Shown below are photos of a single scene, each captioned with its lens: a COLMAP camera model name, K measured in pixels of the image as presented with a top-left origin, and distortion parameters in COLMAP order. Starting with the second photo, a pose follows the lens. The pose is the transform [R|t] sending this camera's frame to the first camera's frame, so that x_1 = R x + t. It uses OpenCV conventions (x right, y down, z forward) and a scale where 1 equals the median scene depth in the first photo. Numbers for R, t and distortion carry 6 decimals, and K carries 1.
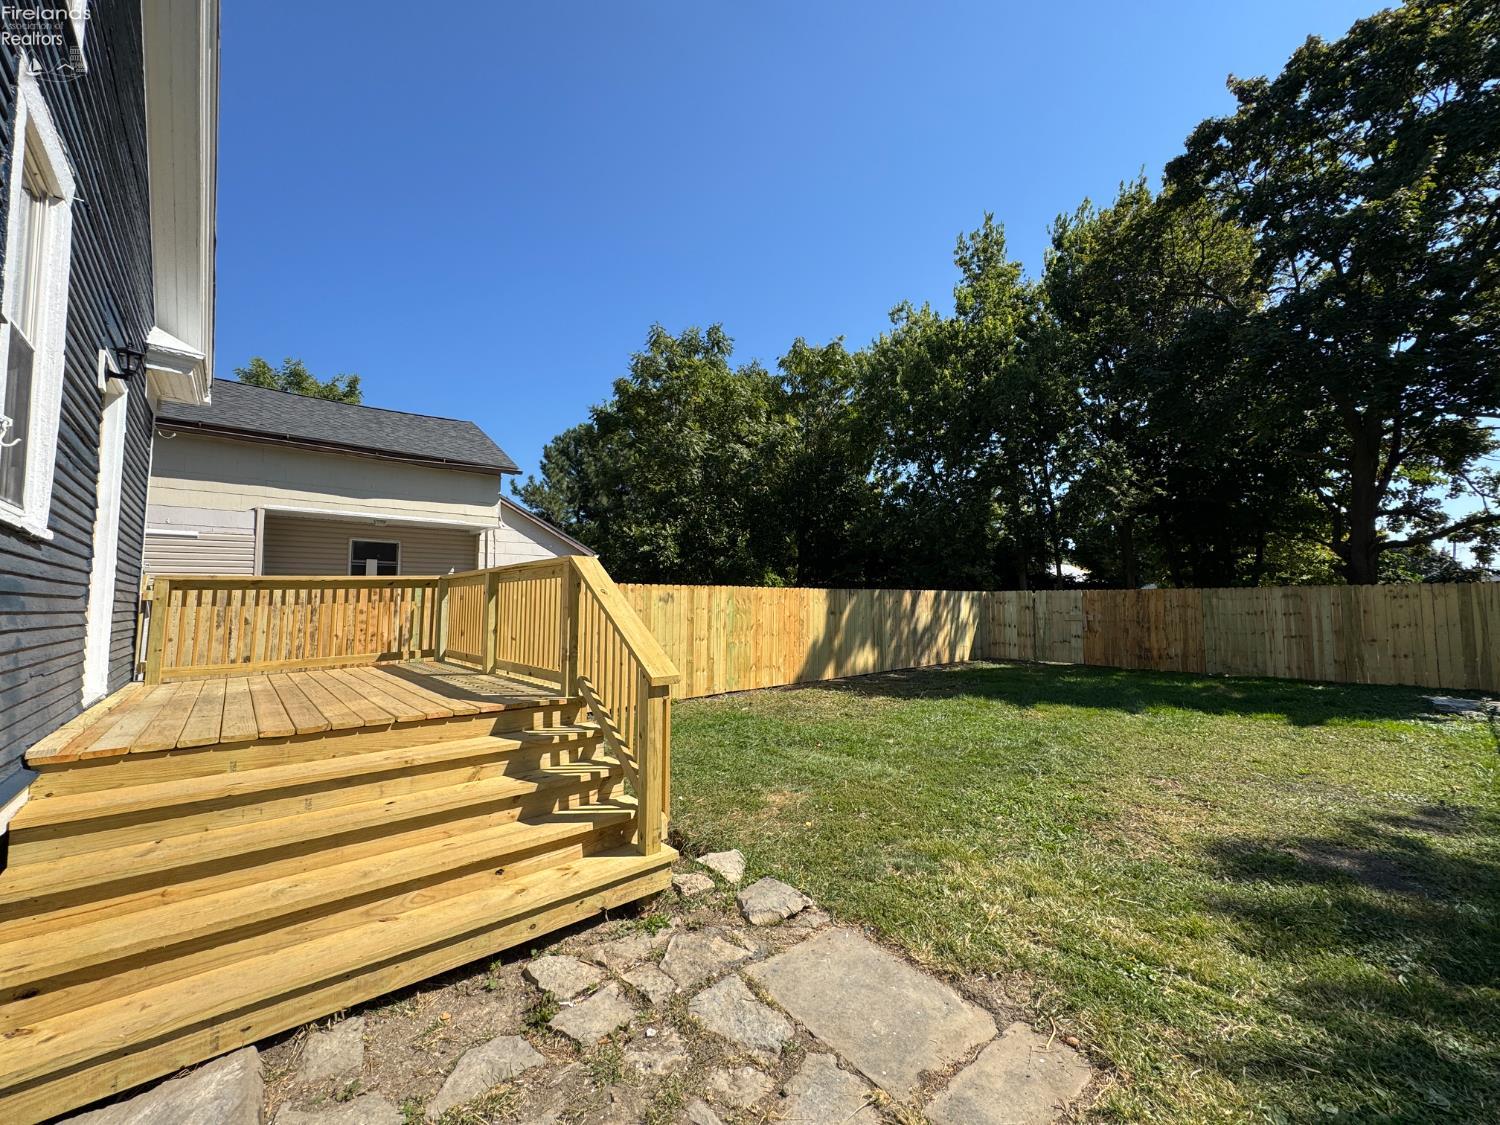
lens RADIAL K [[602.4, 0, 749.8], [0, 602.4, 558.2], [0, 0, 1]] dist [-0.000961, -0.000031]
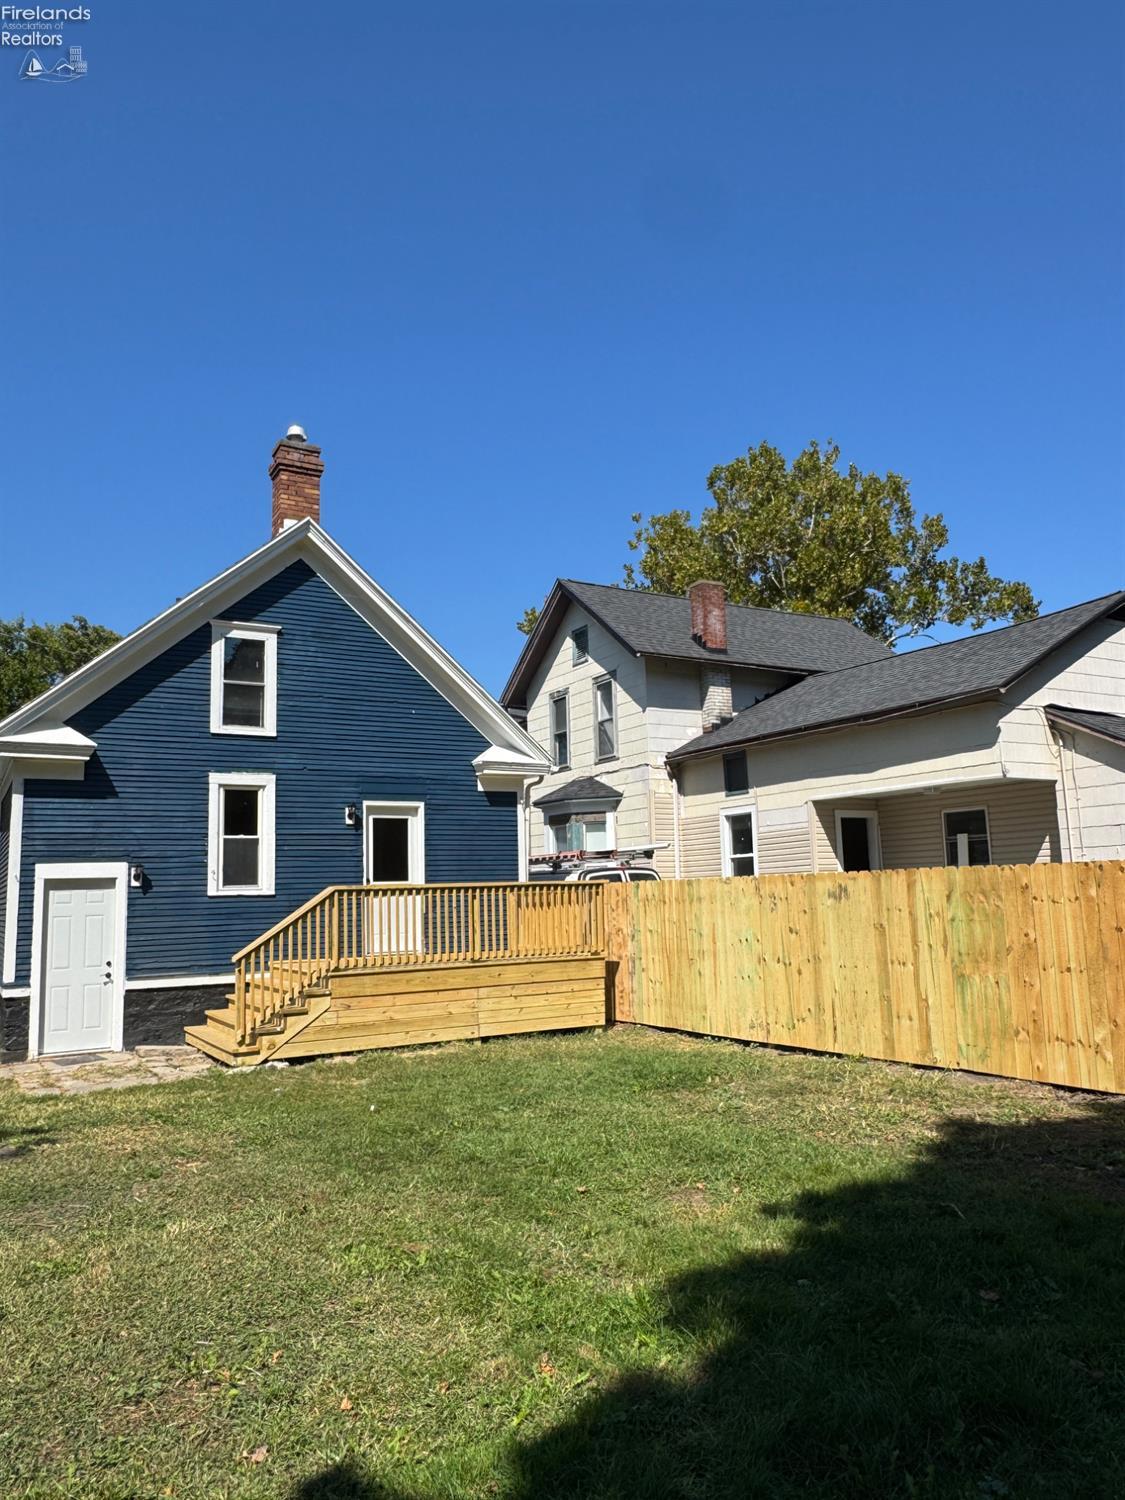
lens RADIAL K [[1039.9, 0, 559.7], [0, 1039.9, 752.6], [0, 0, 1]] dist [-0.004918, 0.002634]
pose [[-0.171443, -0.120958, -0.977740, 0.915223], [0.088686, 0.986510, -0.137594, 0.042522], [0.981194, -0.110302, -0.158403, 0.814454]]
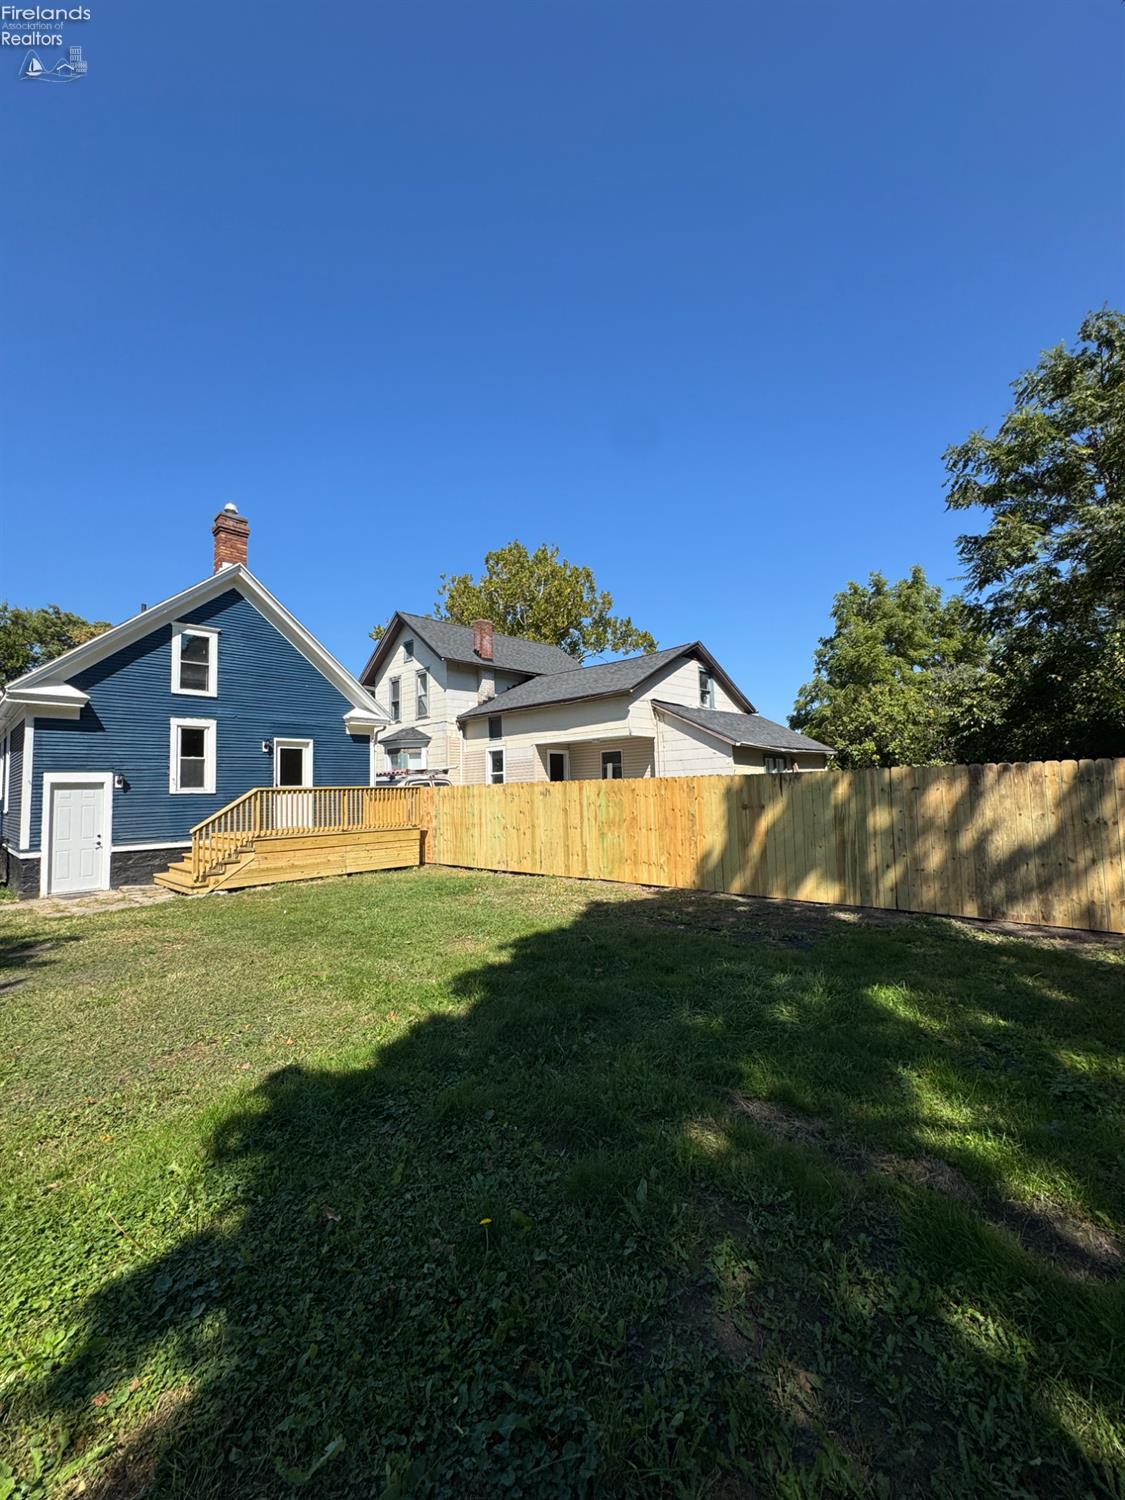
lens RADIAL K [[602.4, 0, 562.6], [0, 602.4, 751.6], [0, 0, 1]] dist [-0.000961, -0.000031]
pose [[0.107190, -0.060264, -0.992410, 0.994685], [0.084542, 0.995099, -0.051296, 0.046075], [0.990638, -0.078402, 0.111760, 0.816677]]
